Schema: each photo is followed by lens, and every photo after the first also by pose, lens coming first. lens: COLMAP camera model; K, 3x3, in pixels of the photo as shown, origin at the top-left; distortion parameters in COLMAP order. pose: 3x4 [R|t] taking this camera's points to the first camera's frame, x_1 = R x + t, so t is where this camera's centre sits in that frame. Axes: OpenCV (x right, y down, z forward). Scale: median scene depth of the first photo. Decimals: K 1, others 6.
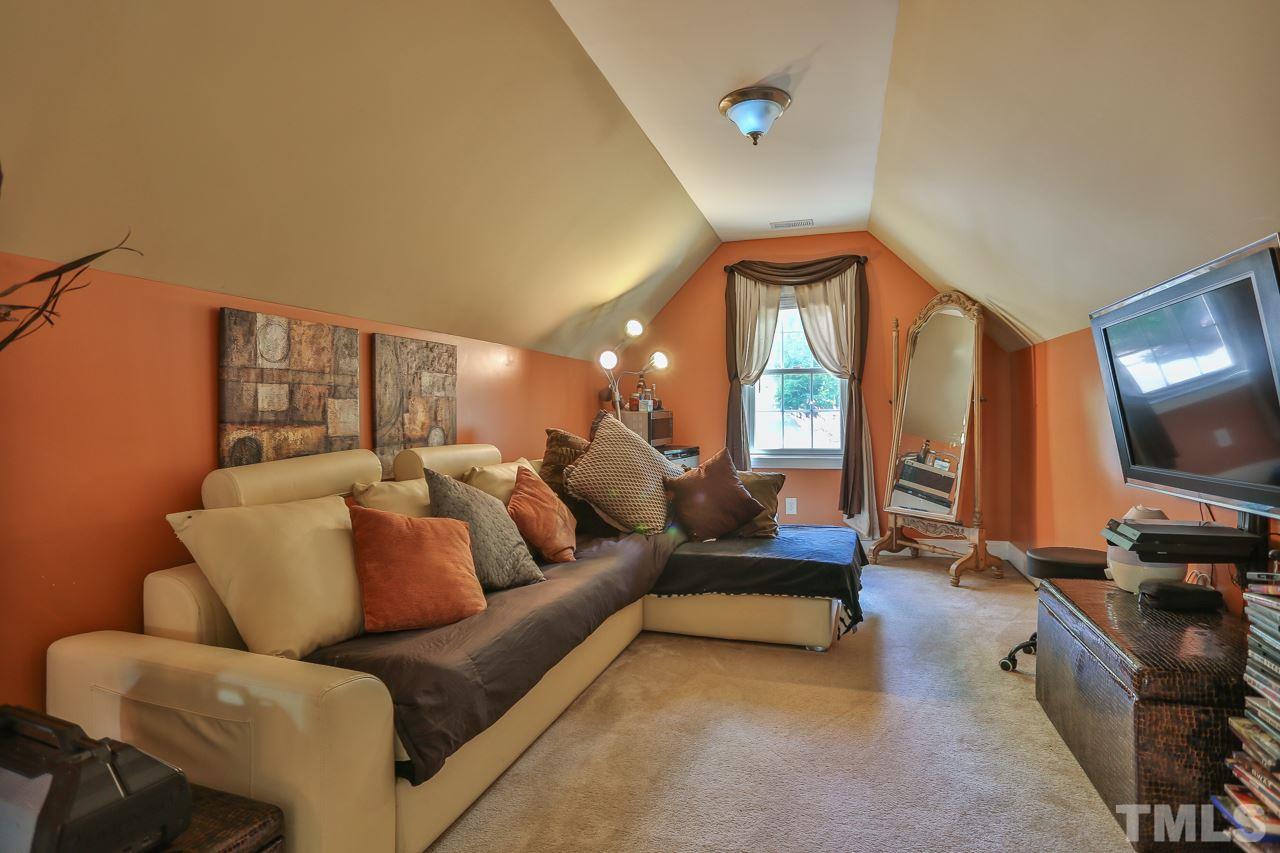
lens RADIAL K [[647.6, 0, 642.3], [0, 647.6, 418.8], [0, 0, 1]] dist [-0.041564, 0.000050]
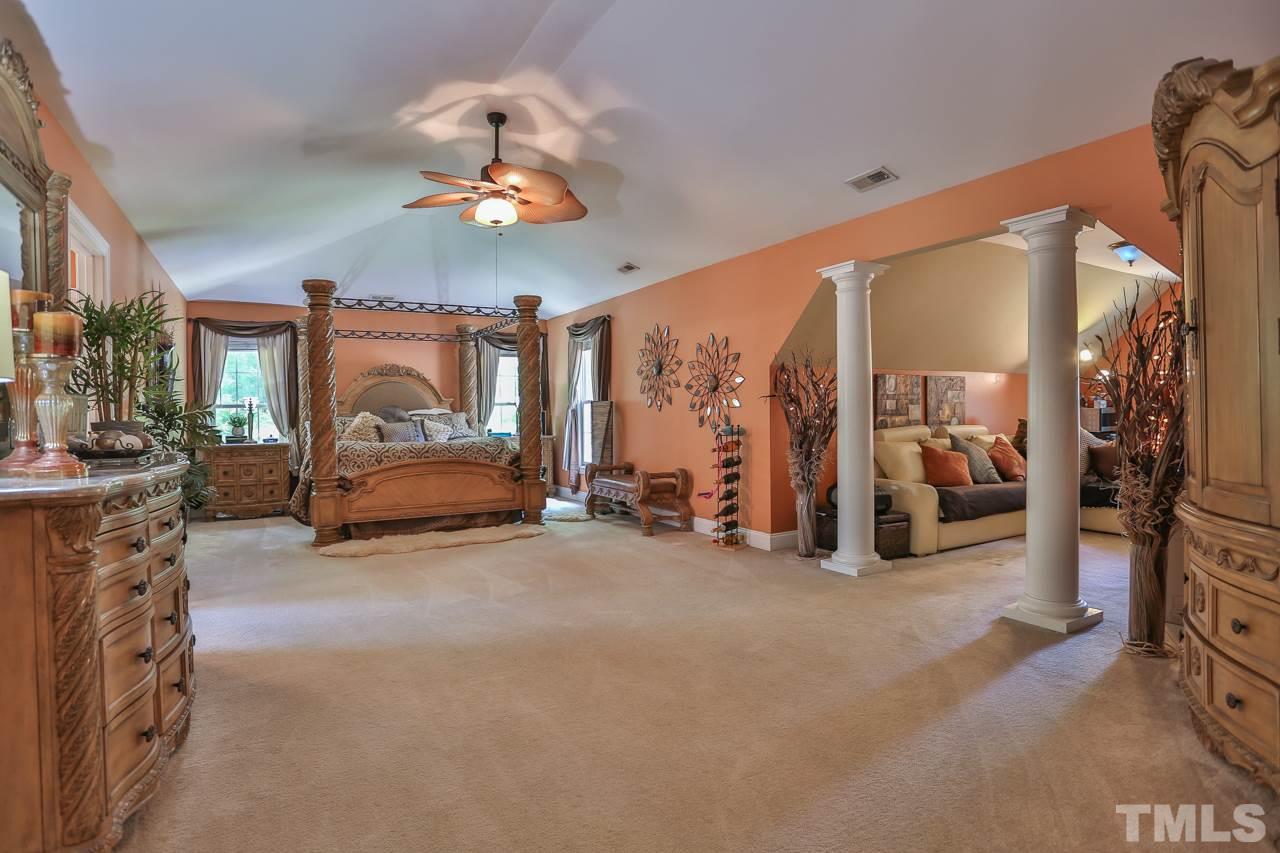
lens RADIAL K [[647.6, 0, 645.9], [0, 647.6, 421.2], [0, 0, 1]] dist [-0.041564, 0.000050]
pose [[0.723603, 0.011539, -0.690120, 0.485614], [-0.001816, 0.999889, 0.014814, -0.001947], [0.690214, -0.009466, 0.723543, -1.483848]]
